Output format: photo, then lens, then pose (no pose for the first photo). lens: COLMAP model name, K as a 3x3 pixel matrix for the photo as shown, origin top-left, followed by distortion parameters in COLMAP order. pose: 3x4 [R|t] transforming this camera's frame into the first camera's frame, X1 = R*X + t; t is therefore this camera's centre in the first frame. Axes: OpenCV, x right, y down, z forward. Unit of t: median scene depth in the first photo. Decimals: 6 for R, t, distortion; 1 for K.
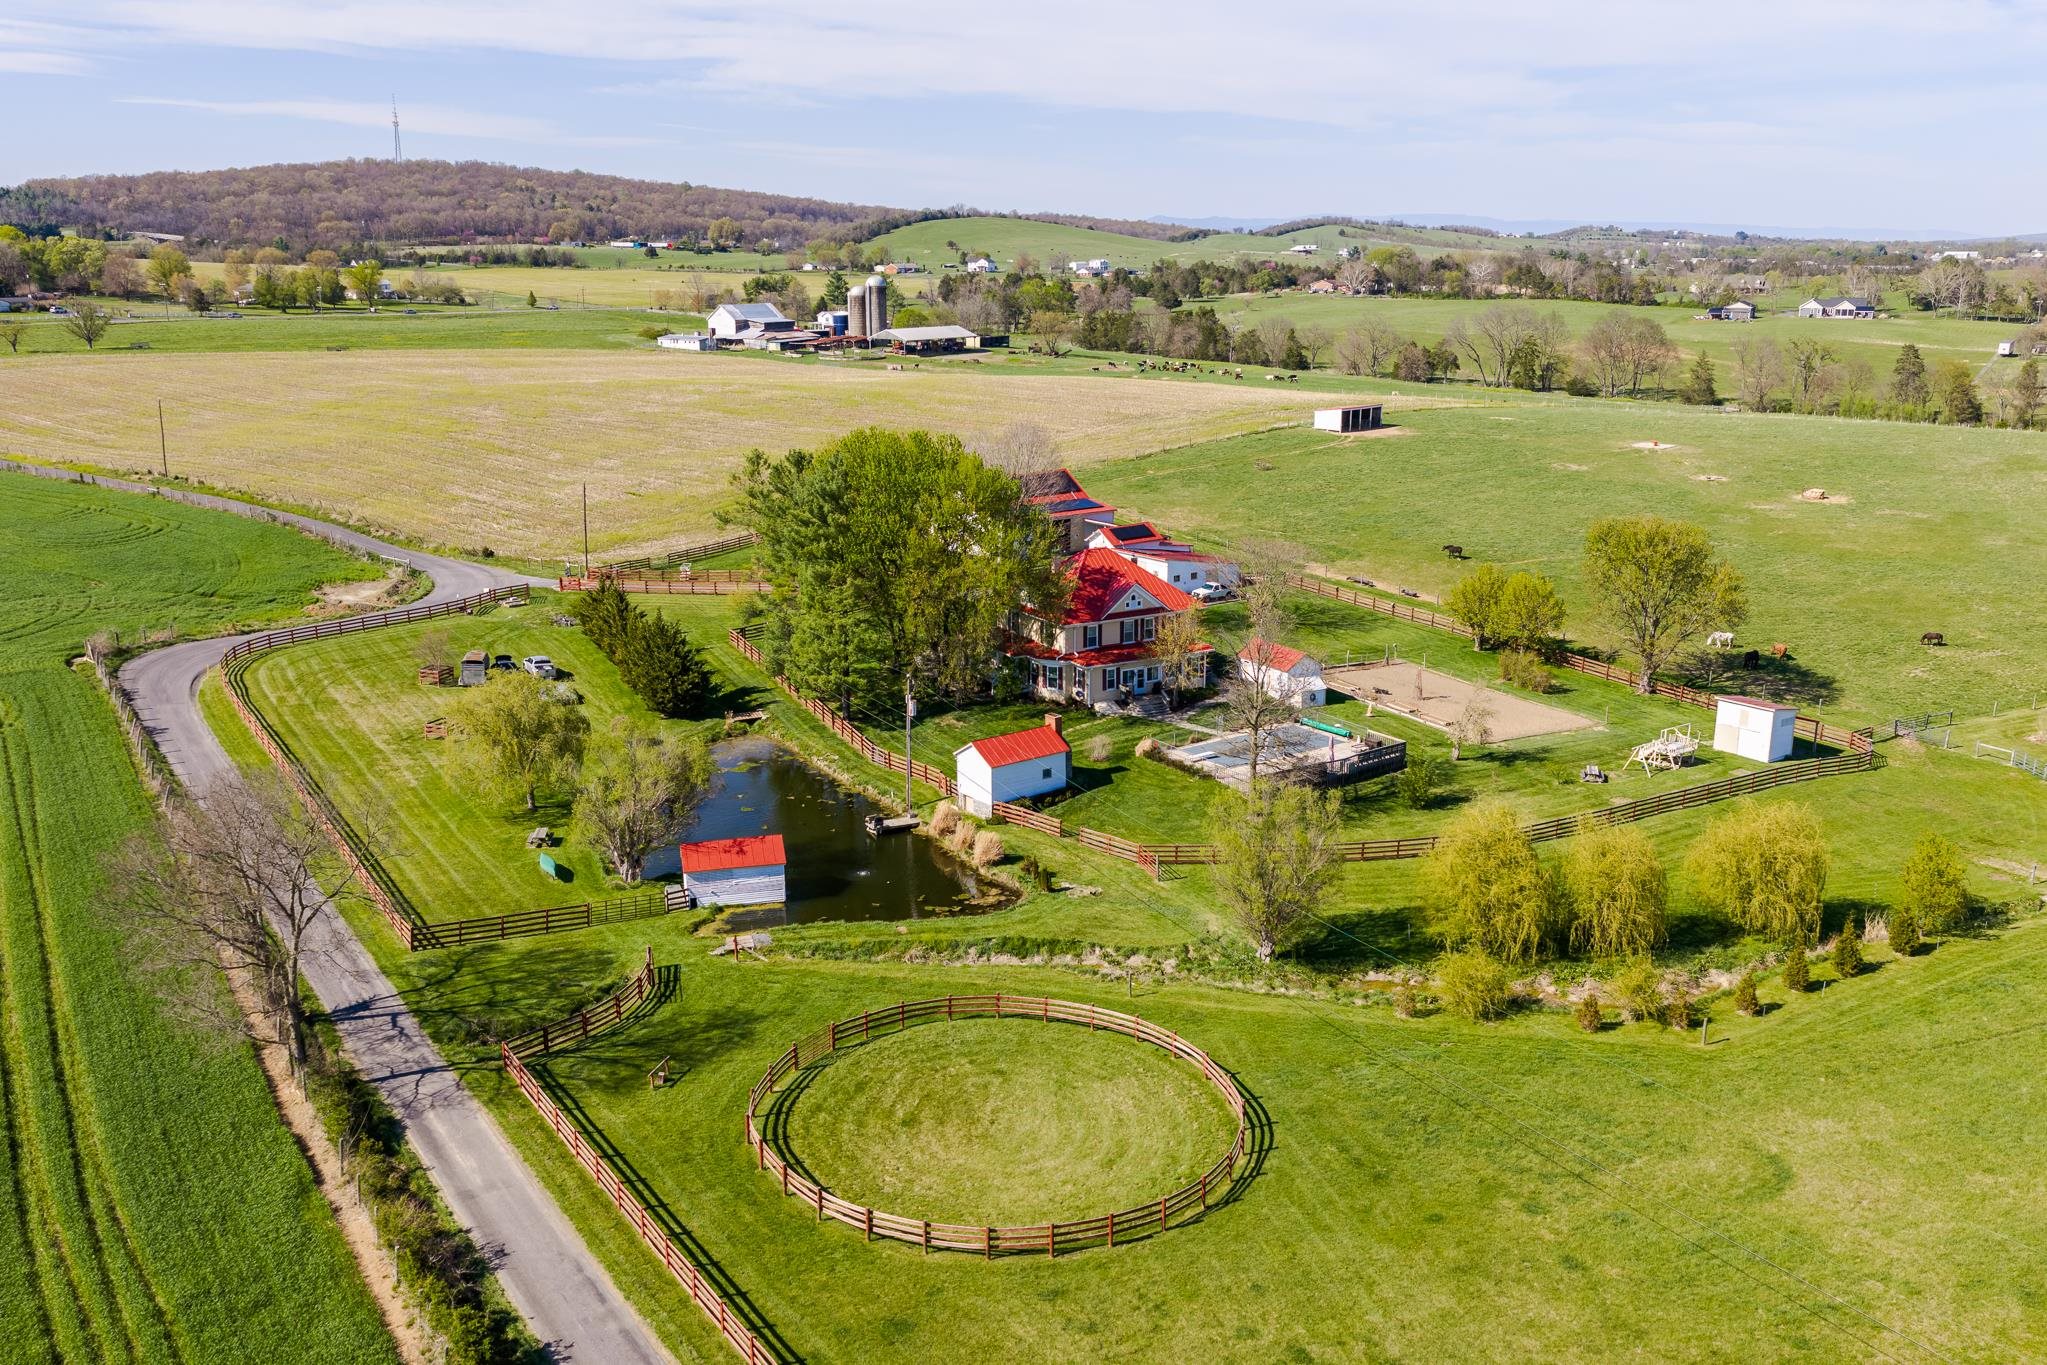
lens RADIAL K [[1722.0, 0, 1034.9], [0, 1722.0, 681.4], [0, 0, 1]] dist [0.015401, -0.028096]
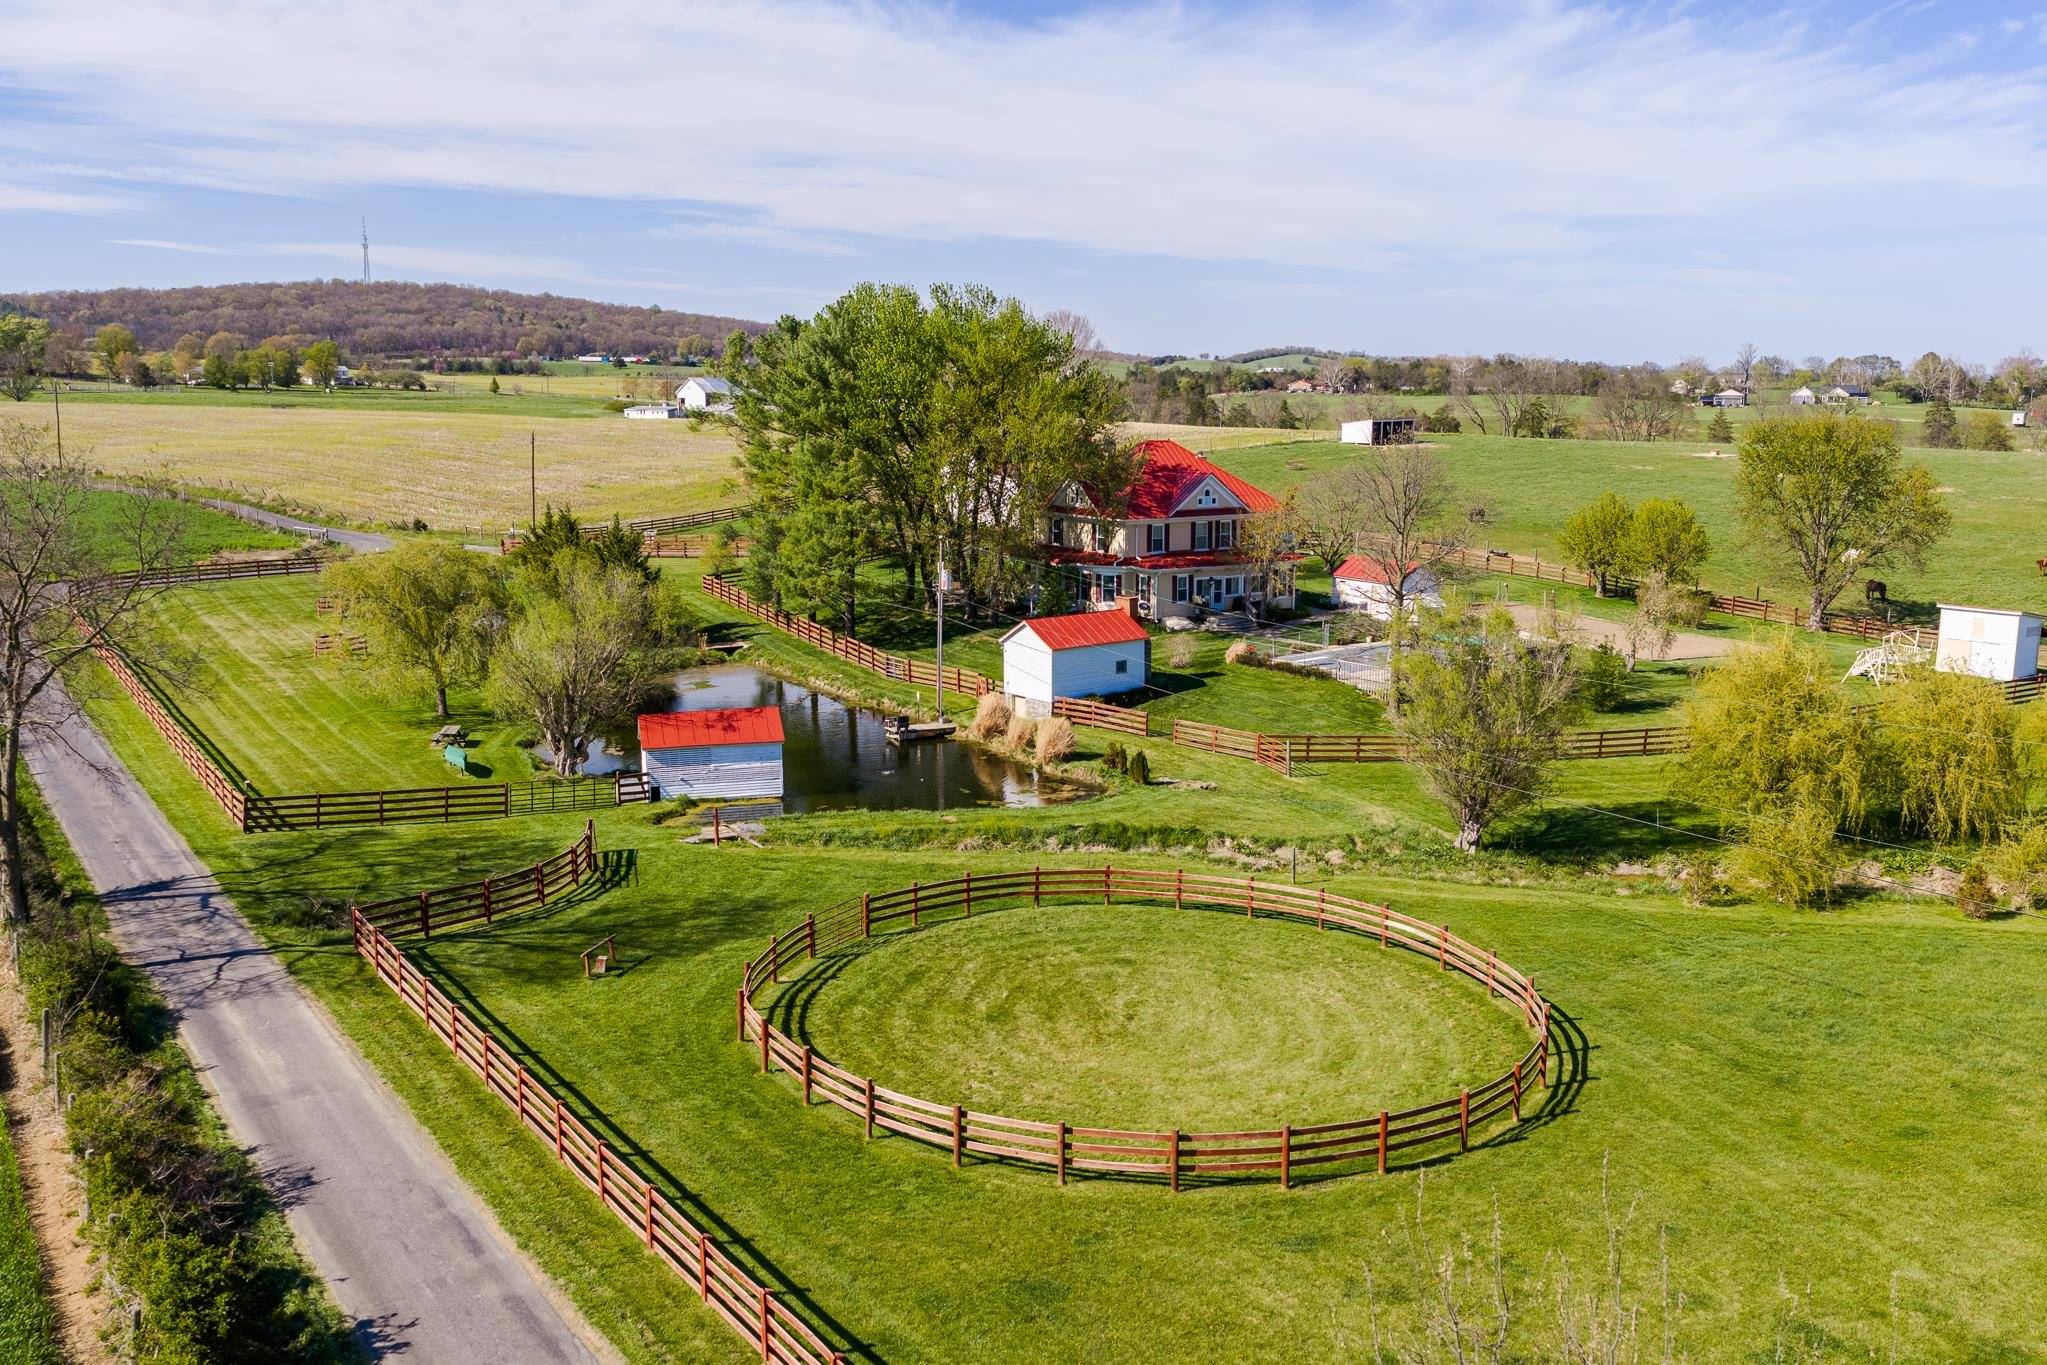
lens RADIAL K [[1722.0, 0, 1025.9], [0, 1722.0, 686.8], [0, 0, 1]] dist [0.015401, -0.028096]
pose [[0.999883, -0.004414, 0.014672, -0.054728], [0.005494, 0.997215, -0.074375, 0.139772], [-0.014303, 0.074446, 0.997122, 0.281102]]
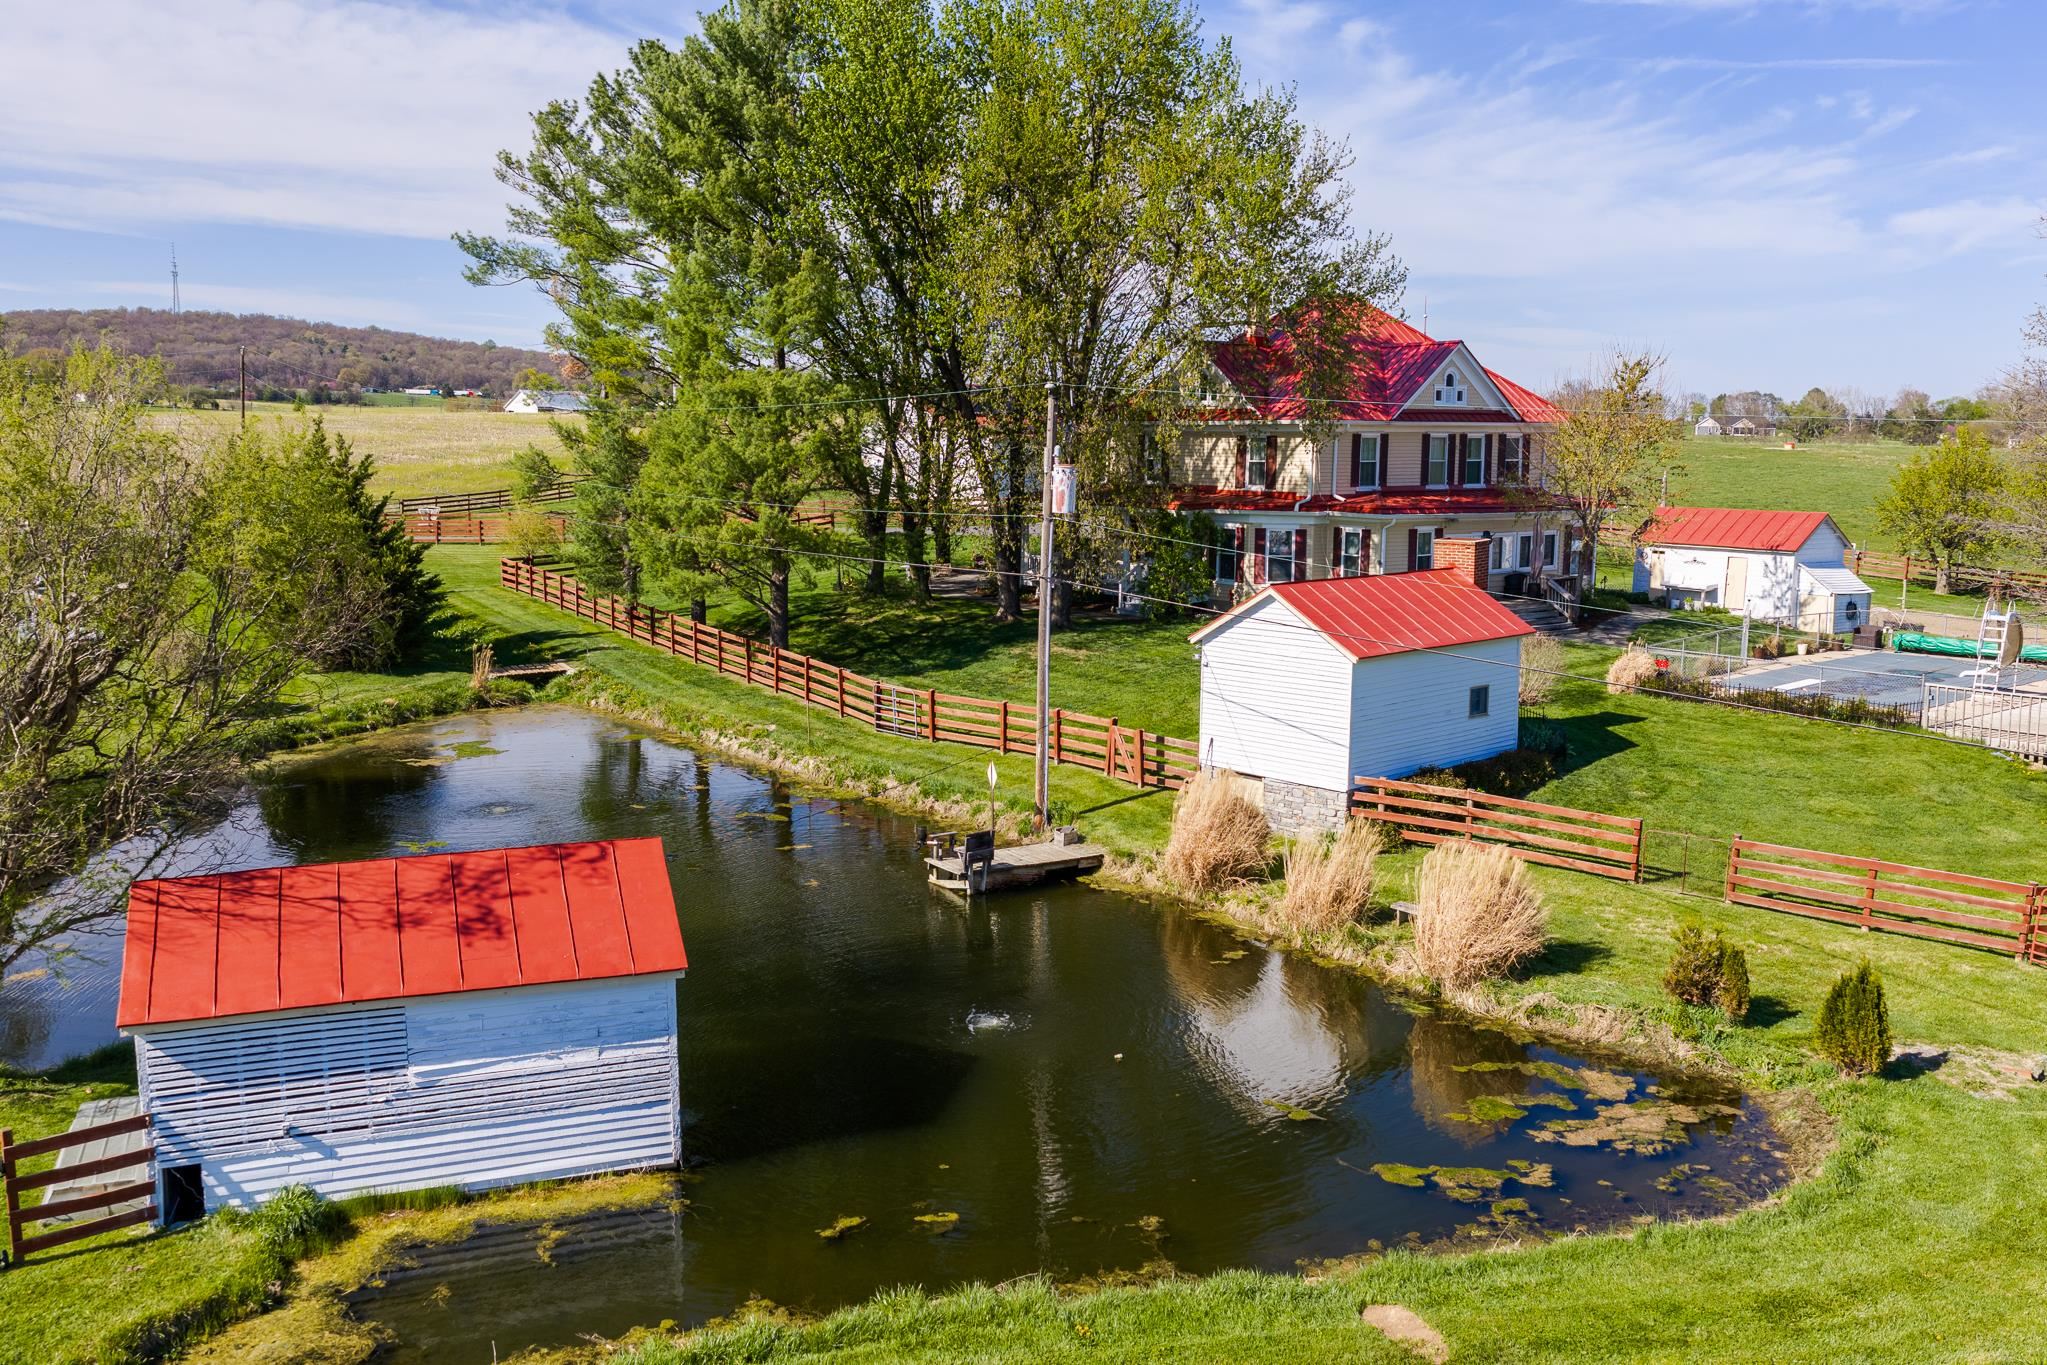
lens RADIAL K [[1722.0, 0, 1014.3], [0, 1722.0, 697.7], [0, 0, 1]] dist [0.015401, -0.028096]
pose [[0.995298, -0.009677, 0.096372, -0.128205], [0.018921, 0.995252, -0.095475, 0.095964], [-0.094990, 0.096850, 0.990756, 0.812827]]
